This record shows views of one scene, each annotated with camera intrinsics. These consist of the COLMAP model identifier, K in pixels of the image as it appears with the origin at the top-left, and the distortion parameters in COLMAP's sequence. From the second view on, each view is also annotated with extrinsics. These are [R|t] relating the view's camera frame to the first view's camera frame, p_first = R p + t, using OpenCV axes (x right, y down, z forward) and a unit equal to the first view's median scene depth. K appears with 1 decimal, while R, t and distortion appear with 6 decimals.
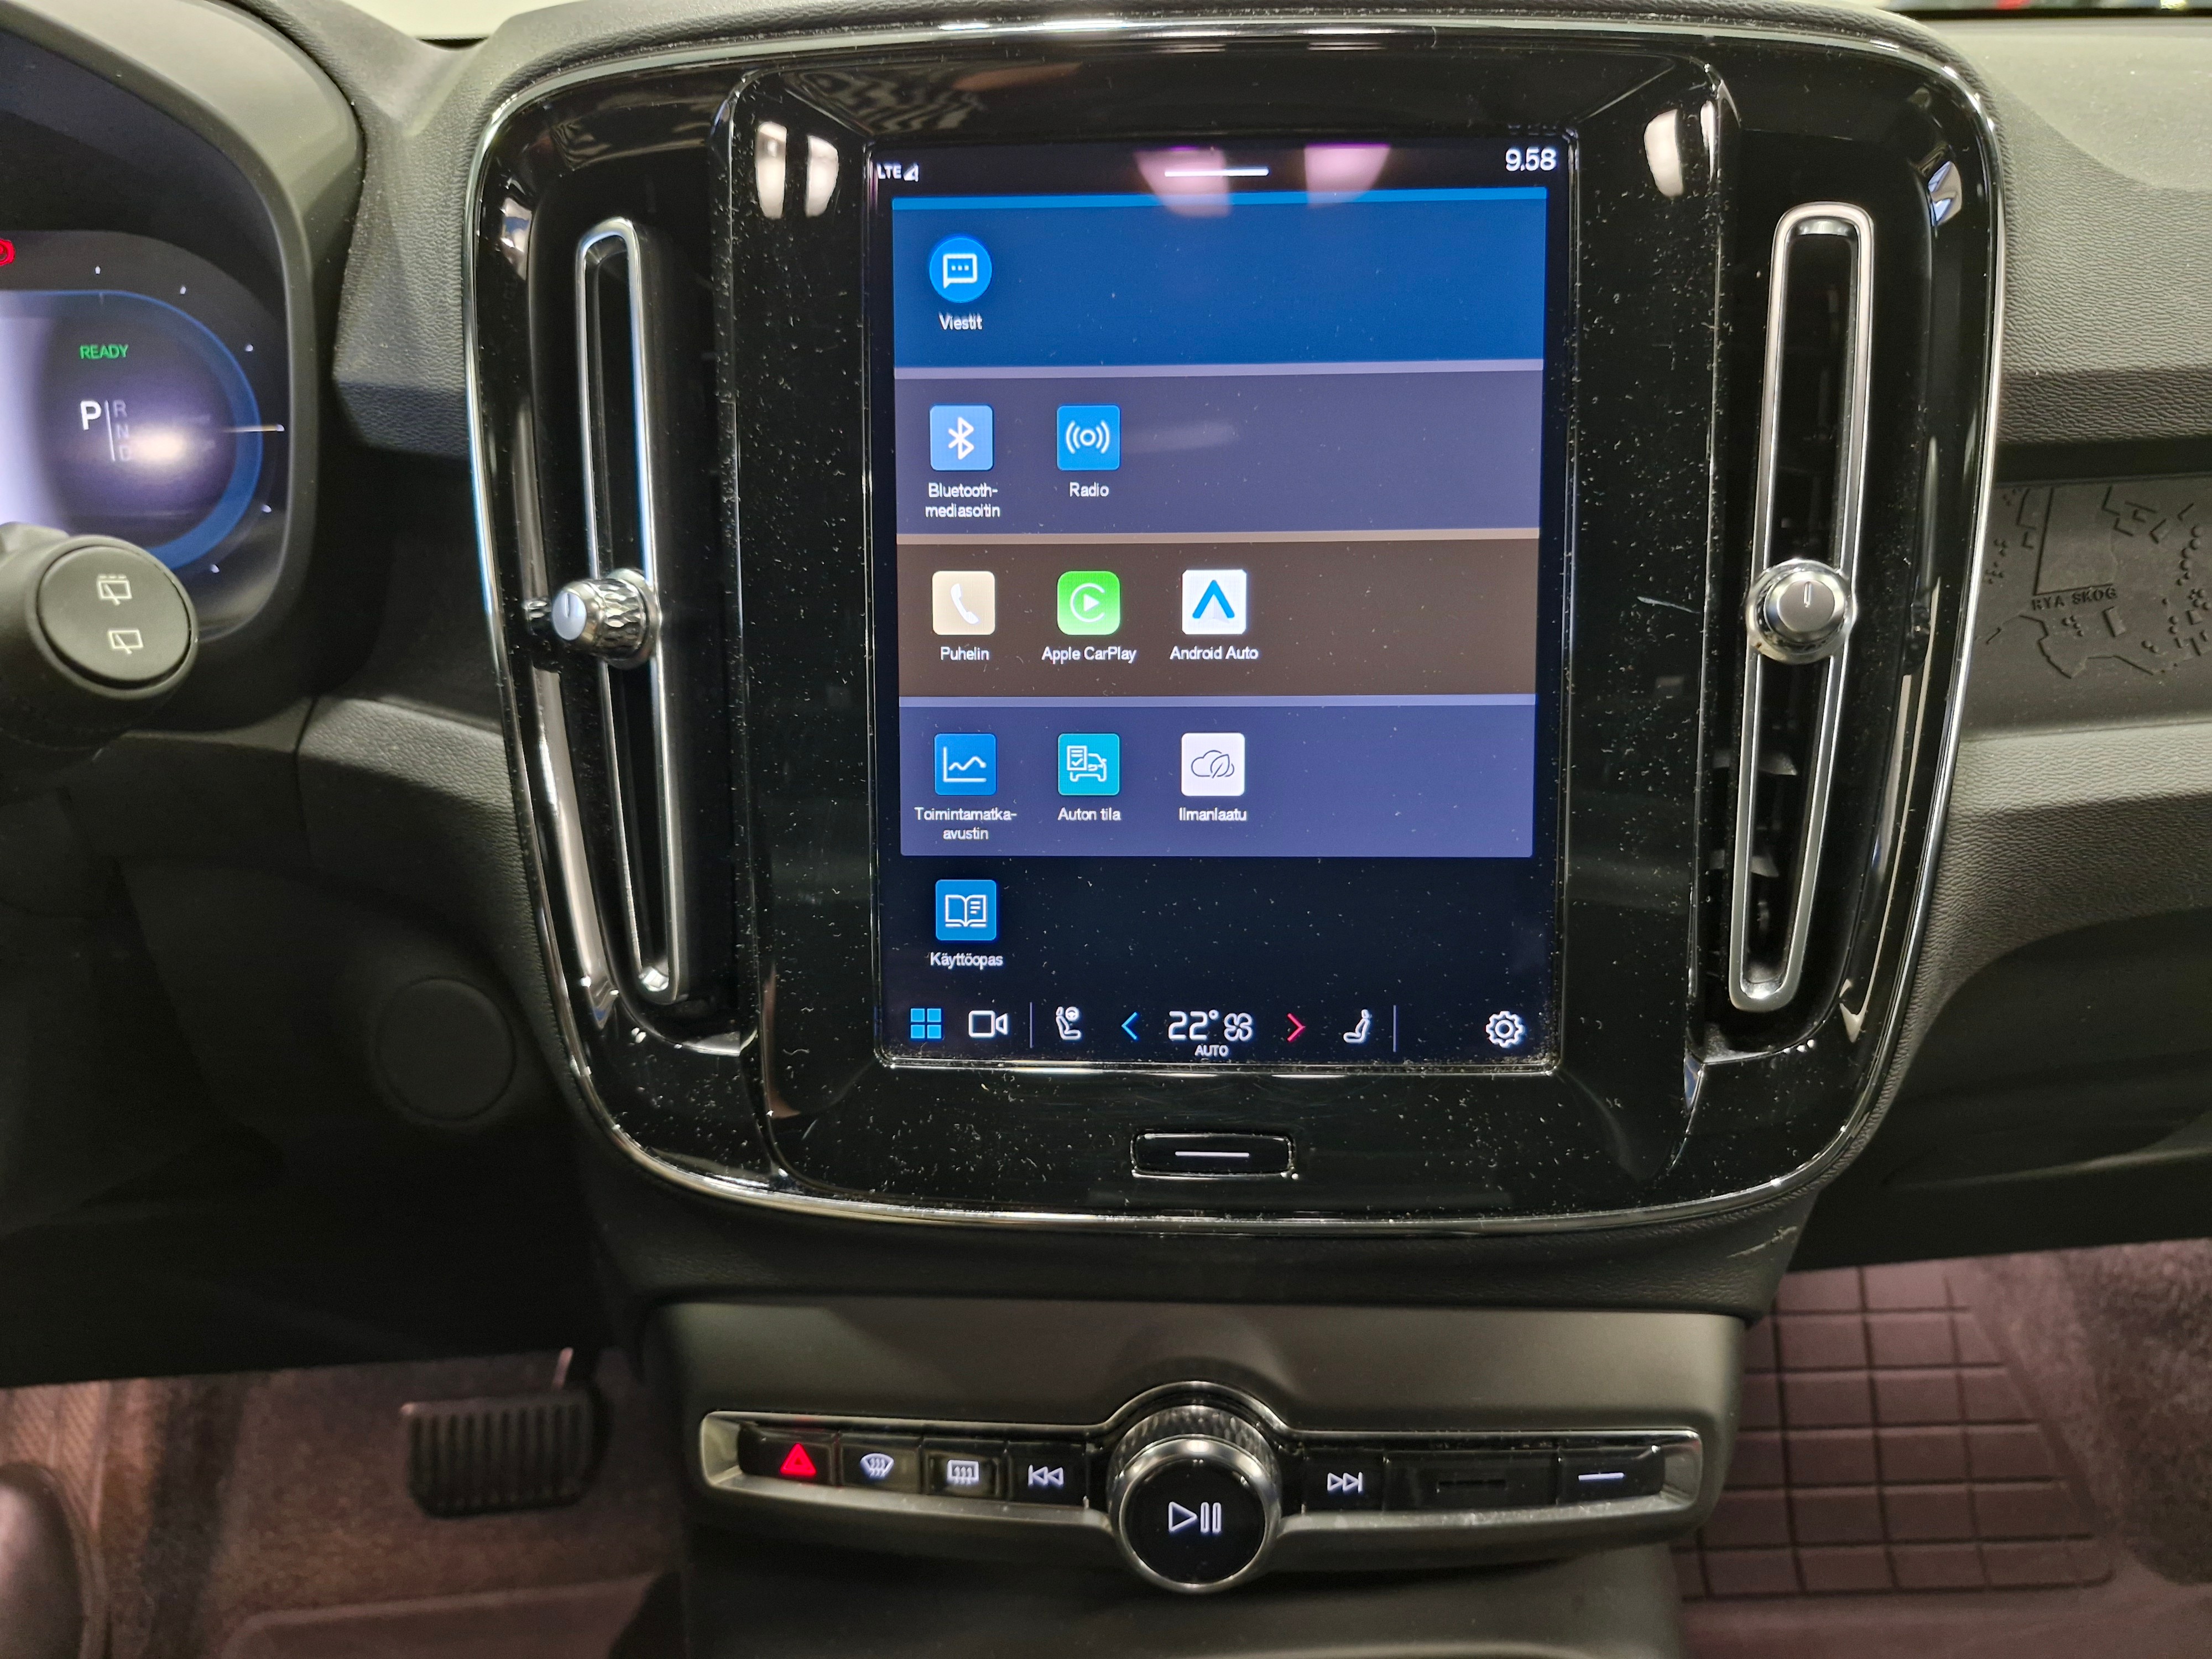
lens RADIAL K [[1548.9, 0, 1106.0], [0, 1548.9, 829.5], [0, 0, 1]] dist [0.038173, -0.037382]
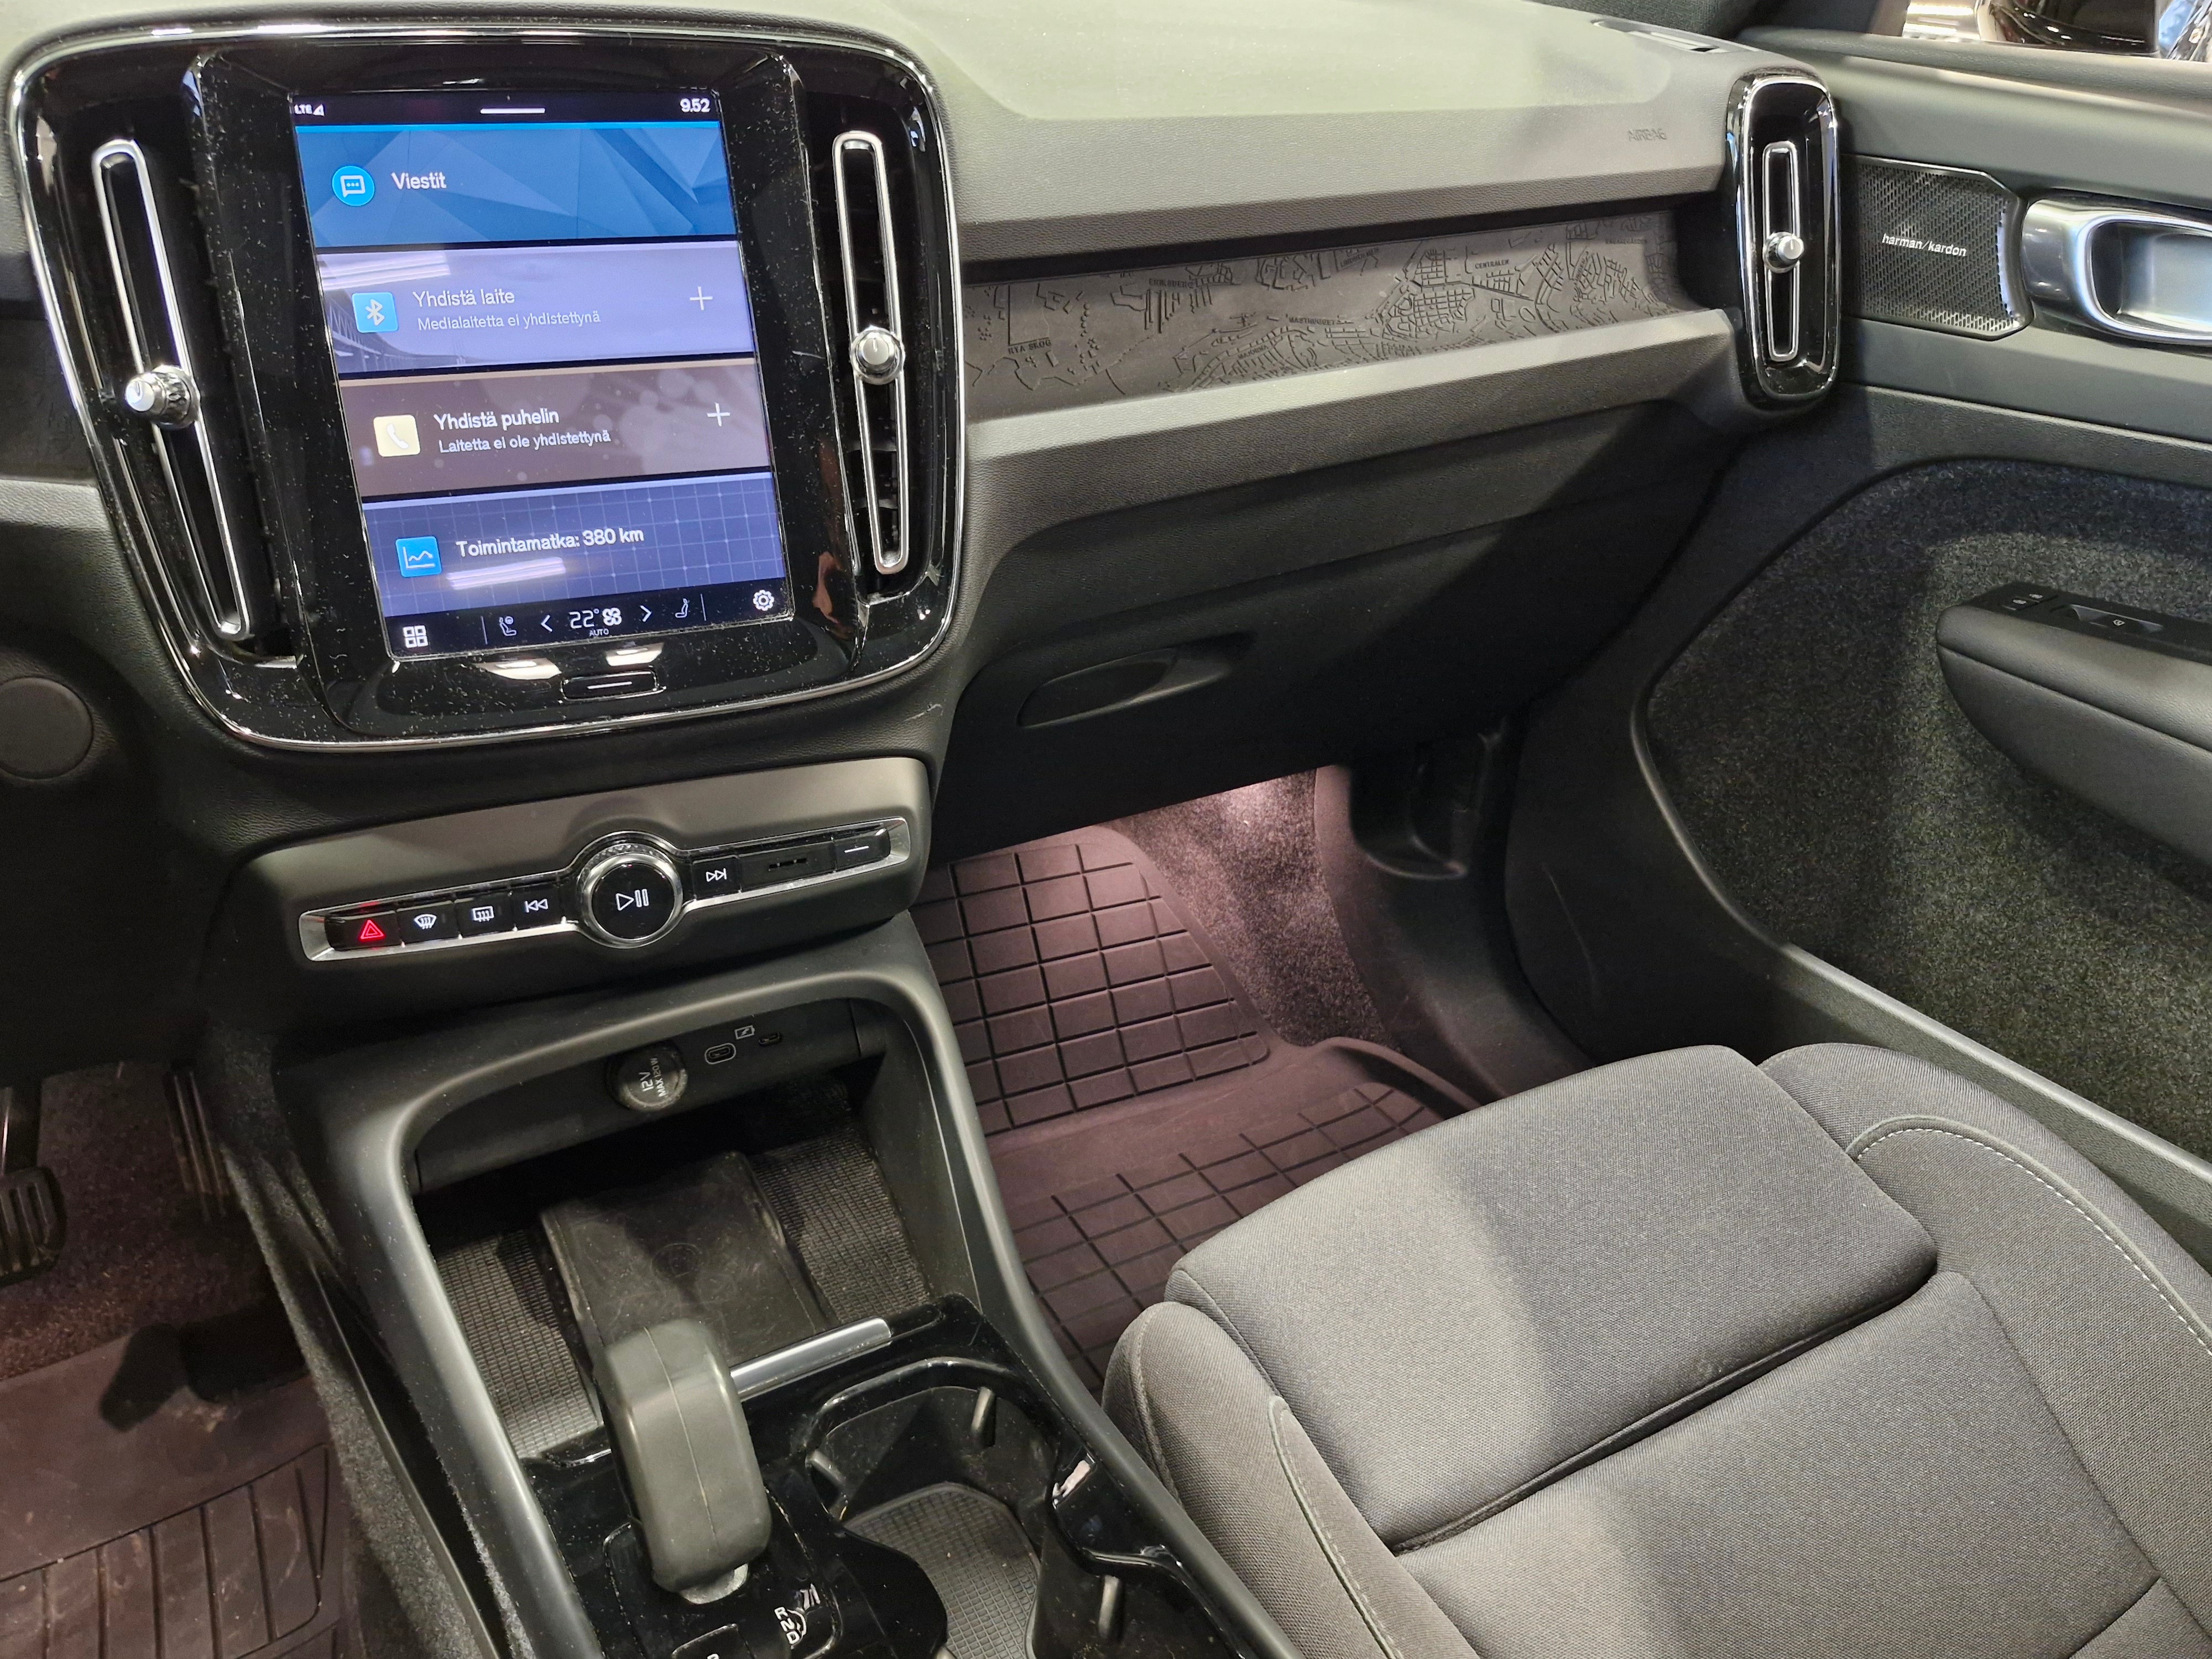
lens RADIAL K [[1647.1, 0, 1104.7], [0, 1647.1, 838.6], [0, 0, 1]] dist [0.110834, -0.164058]
pose [[0.905839, -0.164832, 0.390239, -0.182813], [0.131141, 0.985055, 0.111665, 0.236578], [-0.402813, -0.049975, 0.913917, -0.939846]]
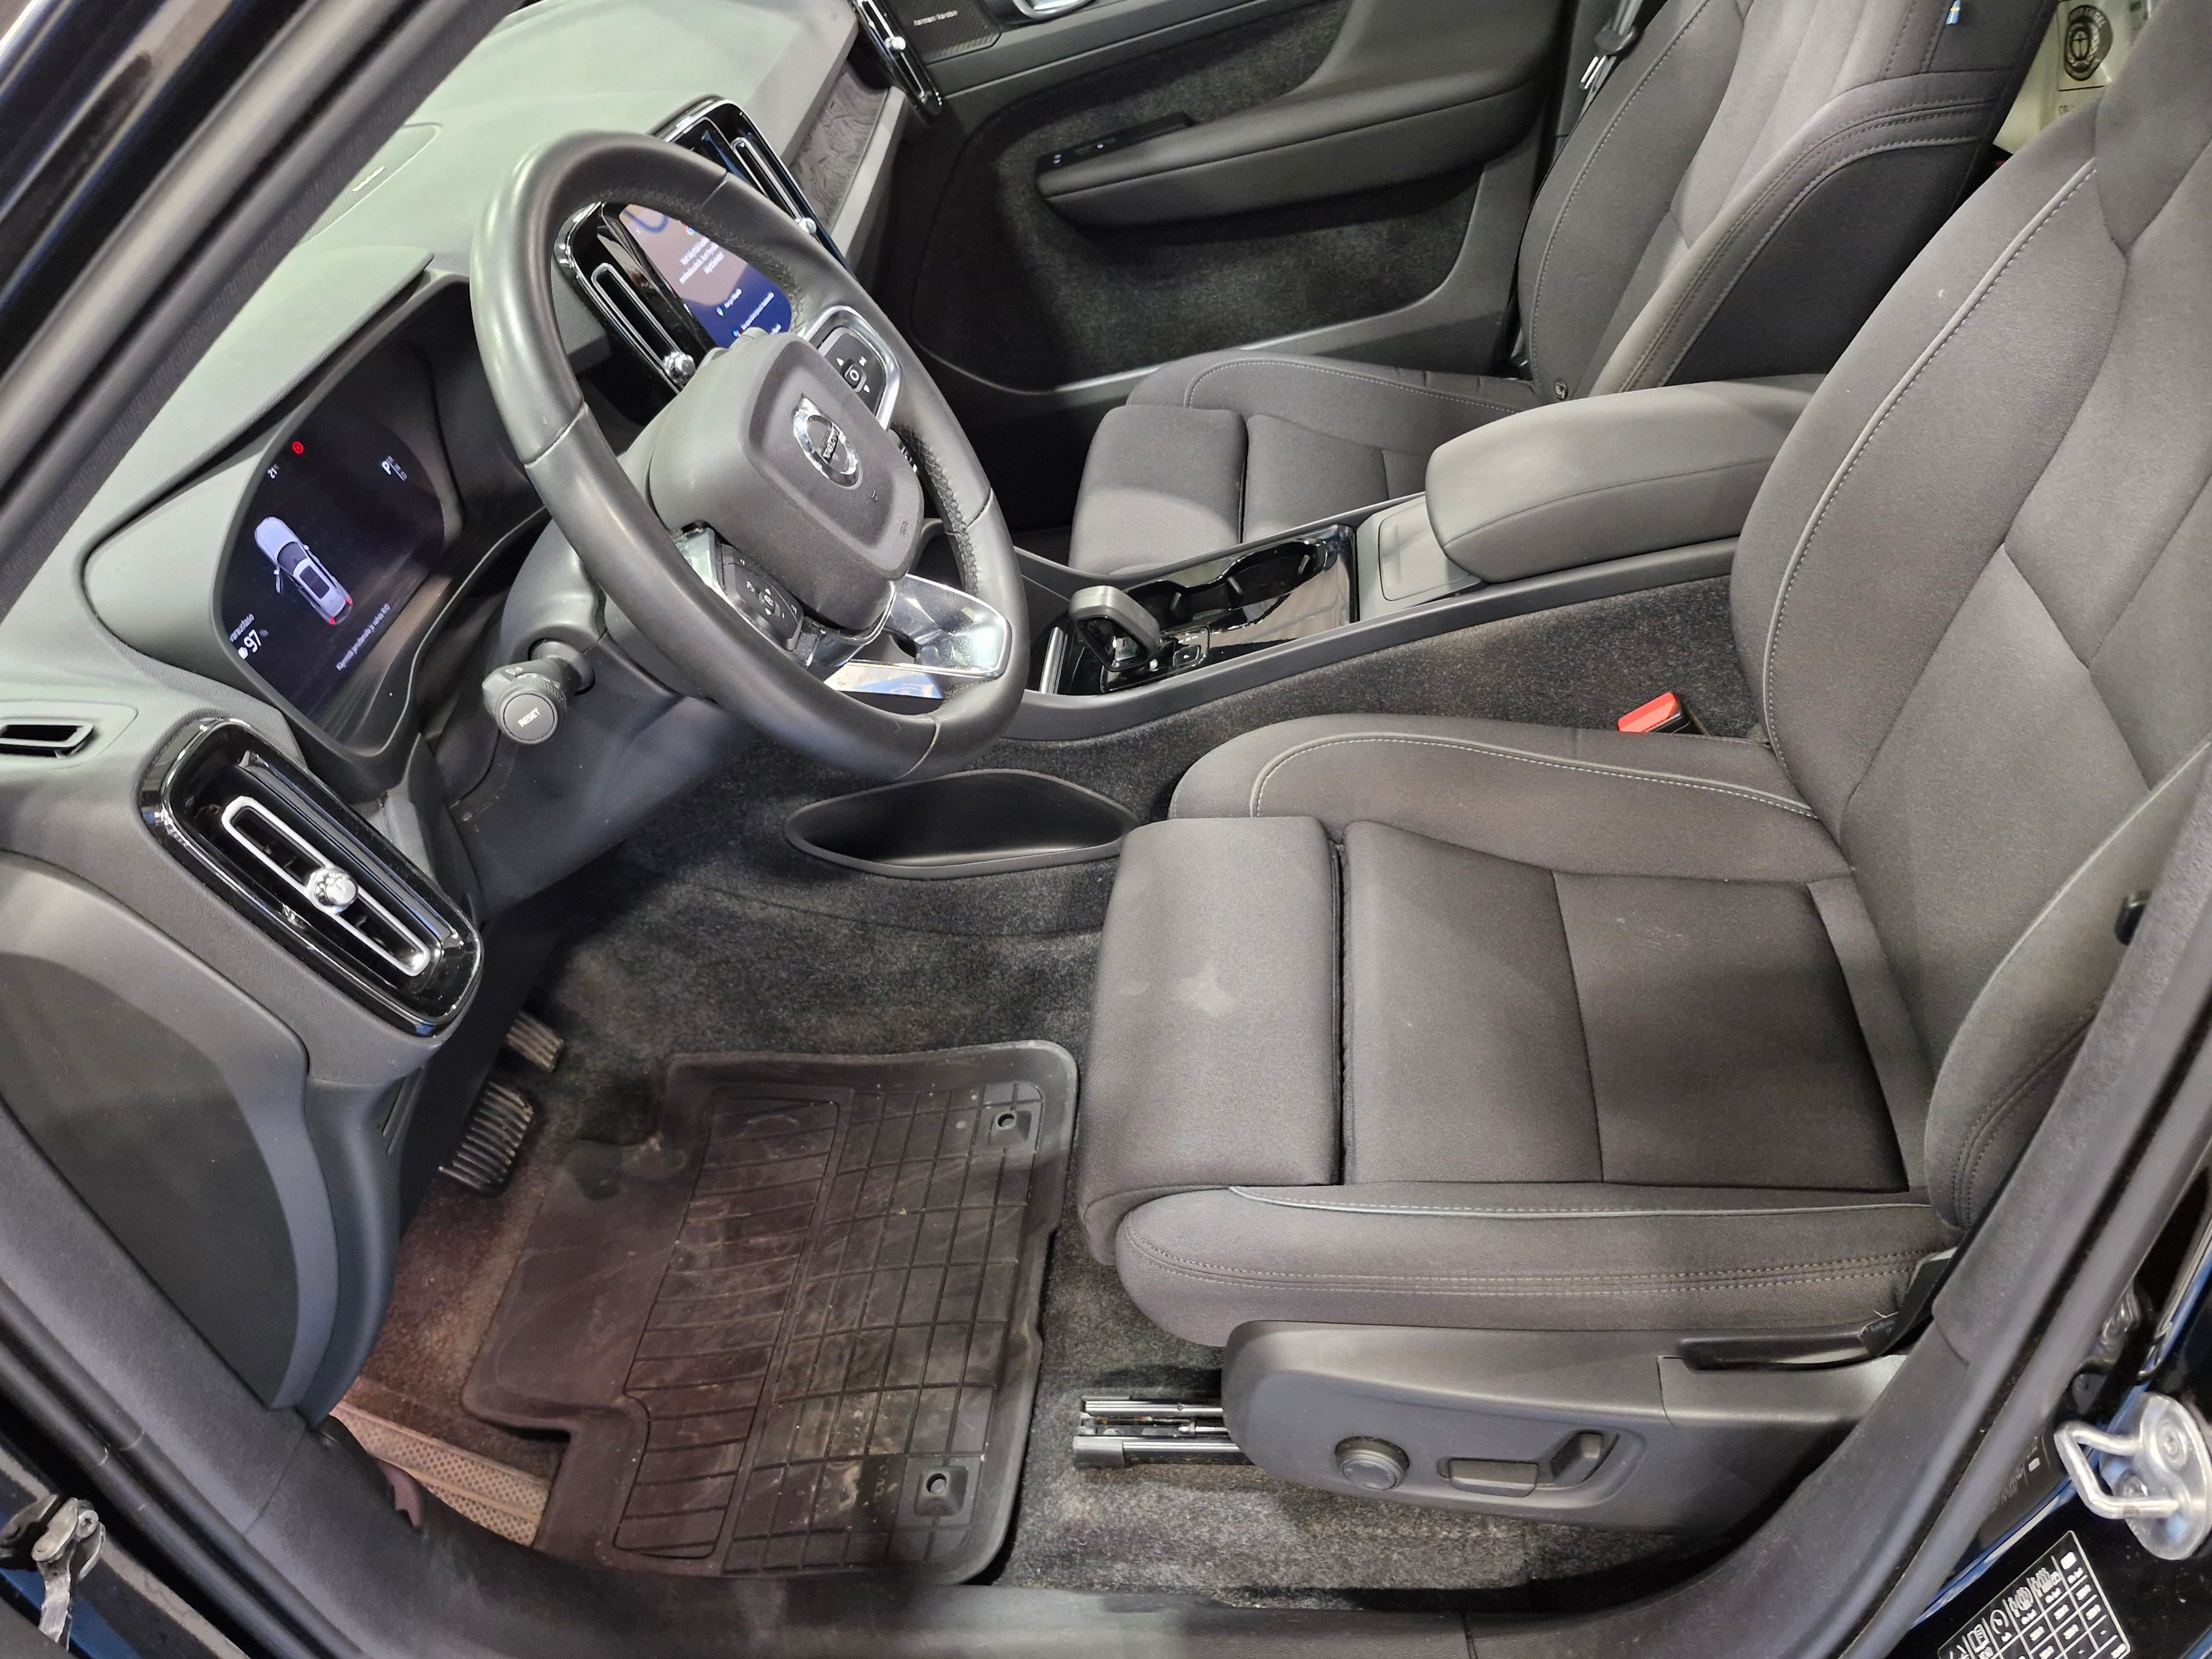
lens RADIAL K [[1648.0, 0, 1078.4], [0, 1648.0, 857.7], [0, 0, 1]] dist [0.151791, -0.266628]
pose [[0.190279, -0.639859, 0.744563, -3.430534], [0.586983, 0.682074, 0.436149, -0.477892], [-0.786921, 0.354056, 0.505371, -1.089281]]
